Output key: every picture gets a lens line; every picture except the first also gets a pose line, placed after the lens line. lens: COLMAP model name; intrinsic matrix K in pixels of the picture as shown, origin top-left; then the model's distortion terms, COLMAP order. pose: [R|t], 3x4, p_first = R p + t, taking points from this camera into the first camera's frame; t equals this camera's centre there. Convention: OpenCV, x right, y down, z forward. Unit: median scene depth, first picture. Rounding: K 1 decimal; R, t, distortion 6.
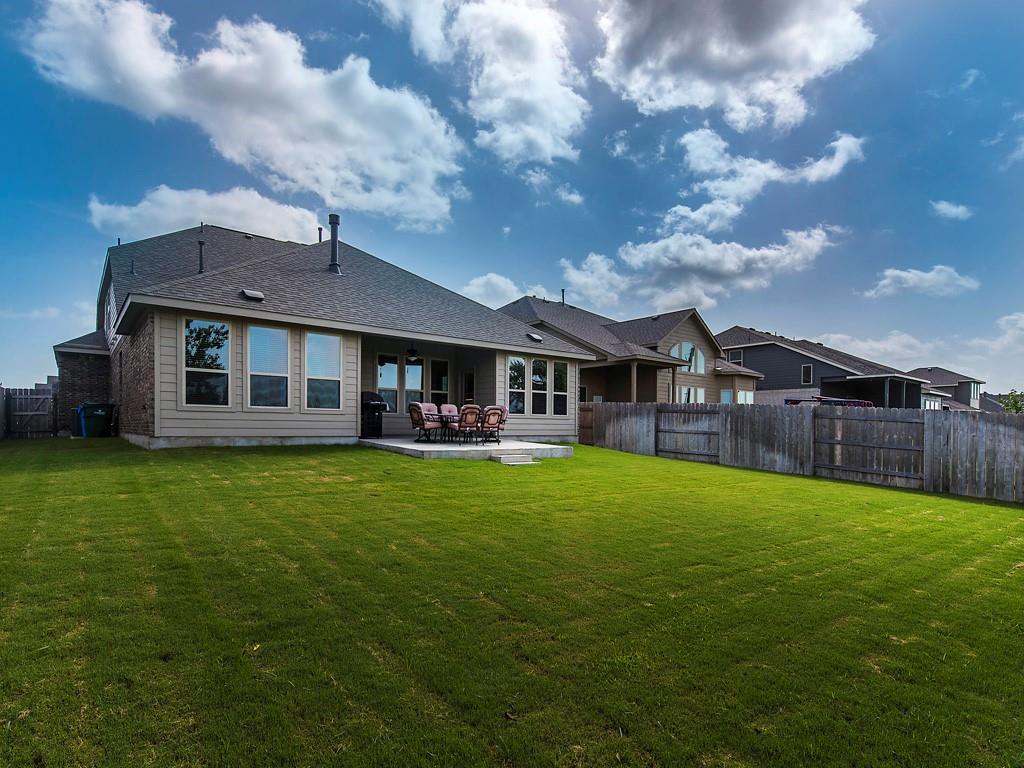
lens RADIAL K [[469.3, 0, 496.6], [0, 469.3, 376.5], [0, 0, 1]] dist [0.003108, 0.000295]
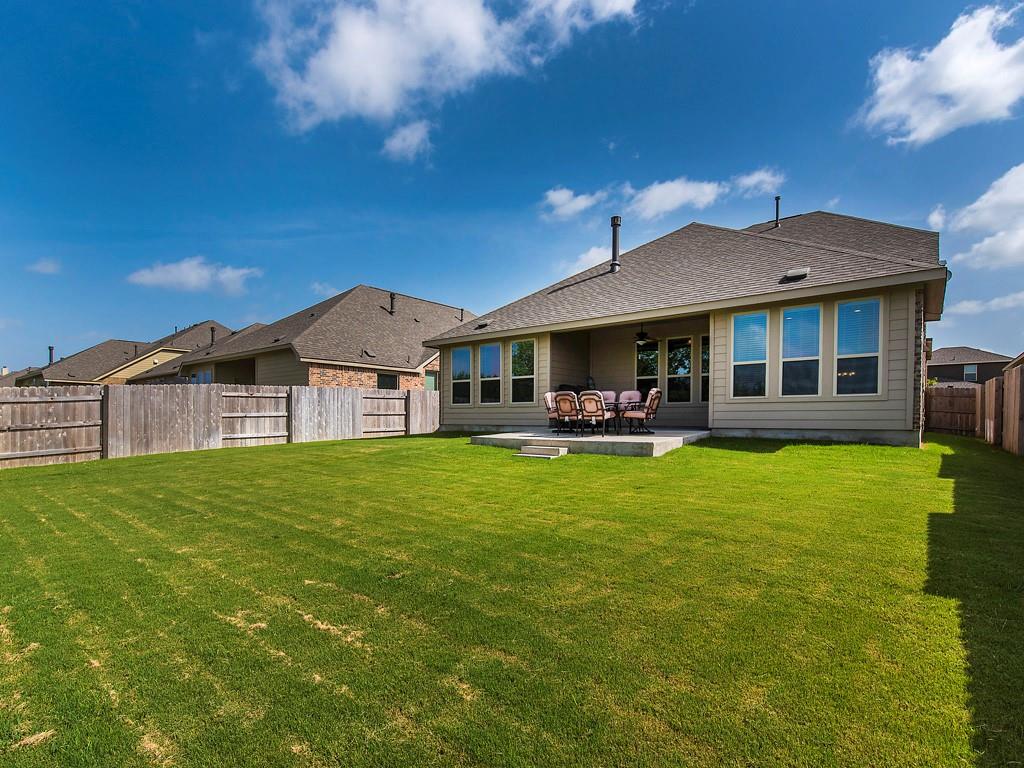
lens RADIAL K [[504.5, 0, 510.7], [0, 504.5, 380.8], [0, 0, 1]] dist [-0.000094, -0.000375]
pose [[0.242035, -0.075693, -0.967311, 0.703017], [0.106405, 0.993010, -0.051079, 0.059690], [0.964415, -0.090564, 0.248397, 0.505272]]
